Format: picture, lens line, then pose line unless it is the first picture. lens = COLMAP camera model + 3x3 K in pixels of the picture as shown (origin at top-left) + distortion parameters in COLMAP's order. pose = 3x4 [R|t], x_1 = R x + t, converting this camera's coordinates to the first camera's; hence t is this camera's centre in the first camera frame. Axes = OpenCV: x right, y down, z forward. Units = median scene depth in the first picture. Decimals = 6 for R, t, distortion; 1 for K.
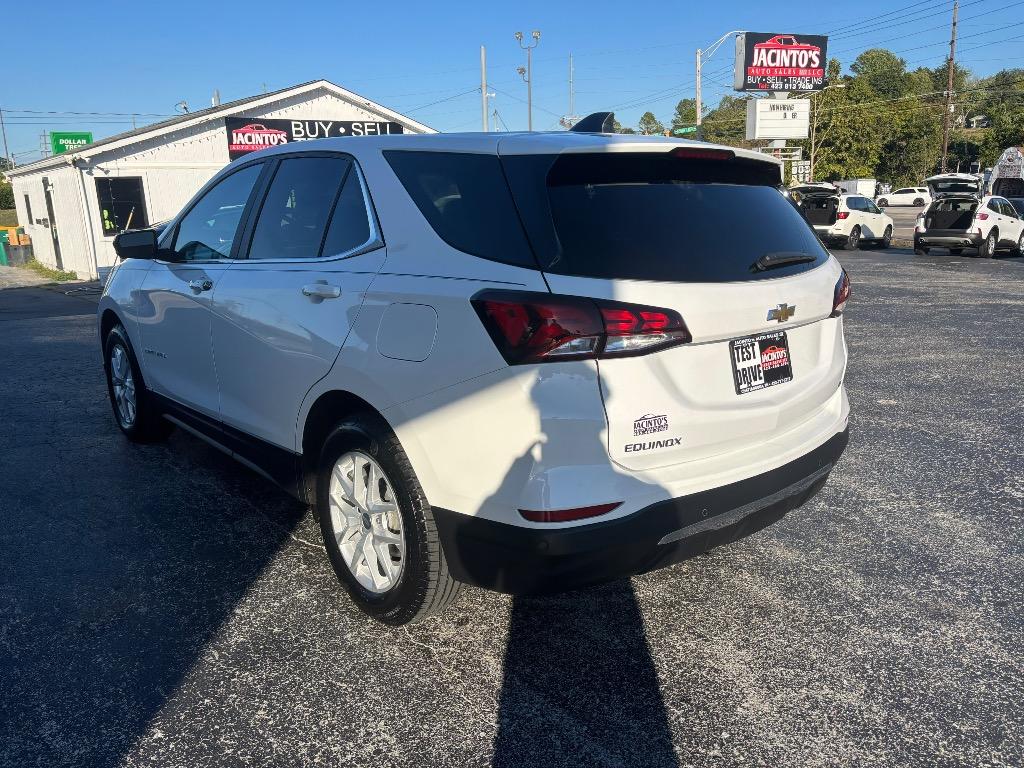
lens RADIAL K [[774.5, 0, 512.3], [0, 774.5, 383.4], [0, 0, 1]] dist [0.029363, -0.033395]
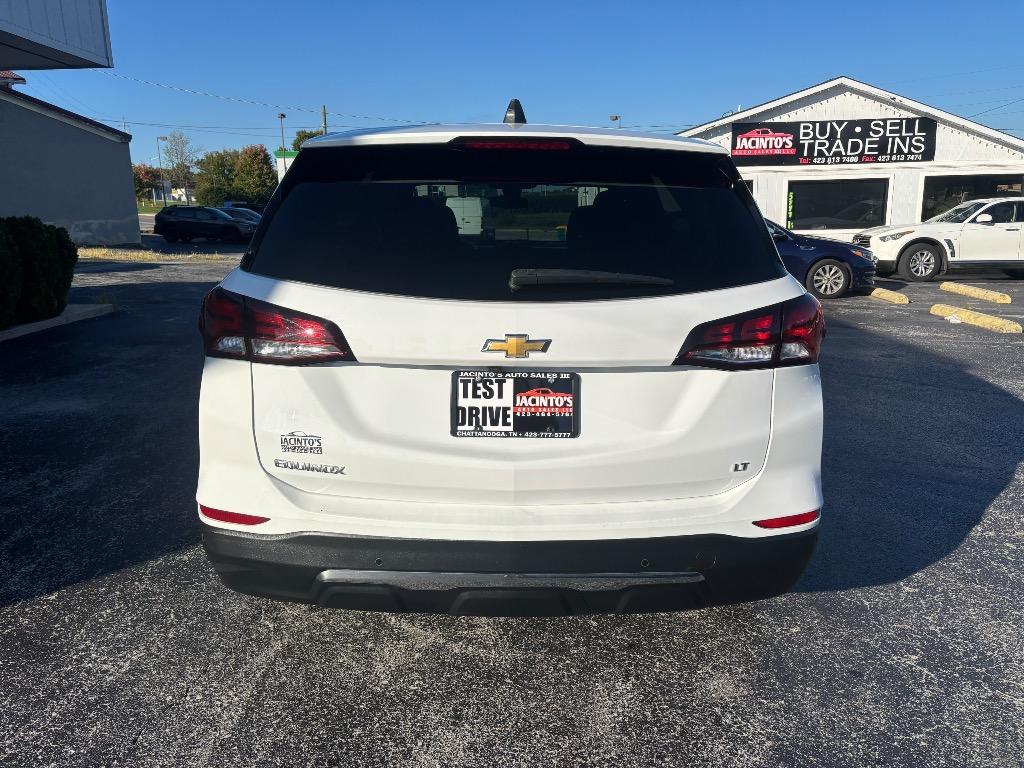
lens RADIAL K [[774.5, 0, 515.3], [0, 774.5, 385.2], [0, 0, 1]] dist [0.029363, -0.033395]
pose [[0.763311, 0.156851, -0.626701, 0.097573], [-0.159605, 0.985793, 0.052328, -0.010653], [0.626005, 0.060082, 0.777501, 0.046583]]
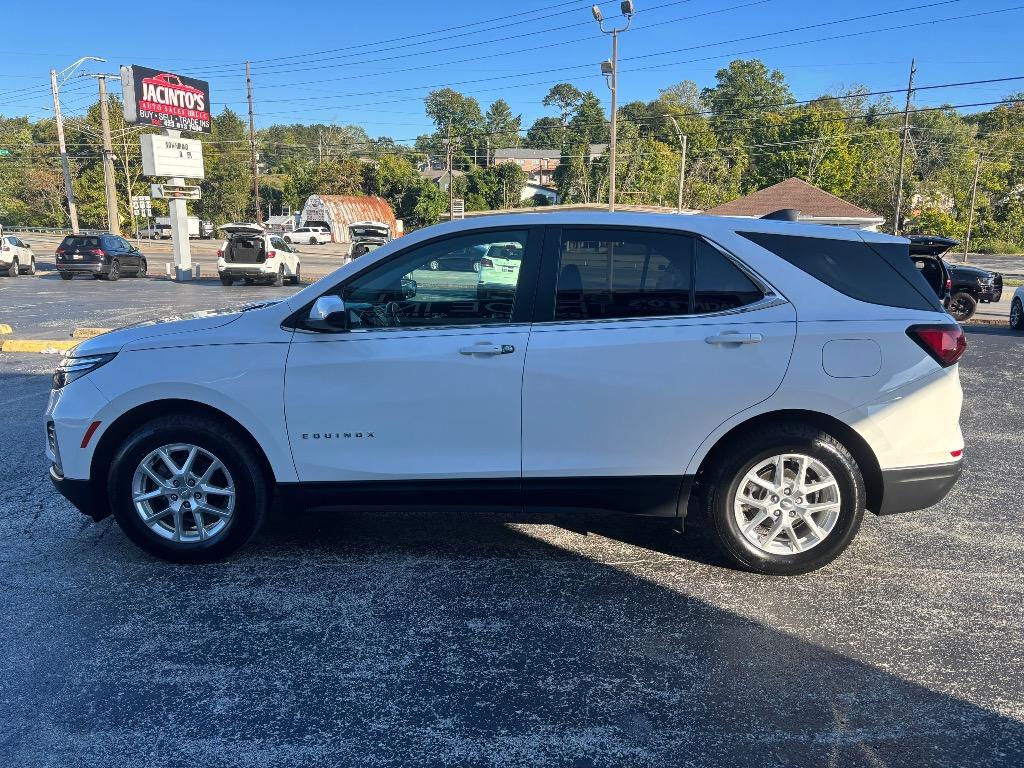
lens RADIAL K [[774.5, 0, 514.9], [0, 774.5, 385.4], [0, 0, 1]] dist [0.029363, -0.033395]
pose [[0.669254, -0.119316, 0.733391, -0.193508], [0.148960, 0.988530, 0.024892, -0.017061], [-0.727949, 0.092587, 0.679351, 0.053098]]
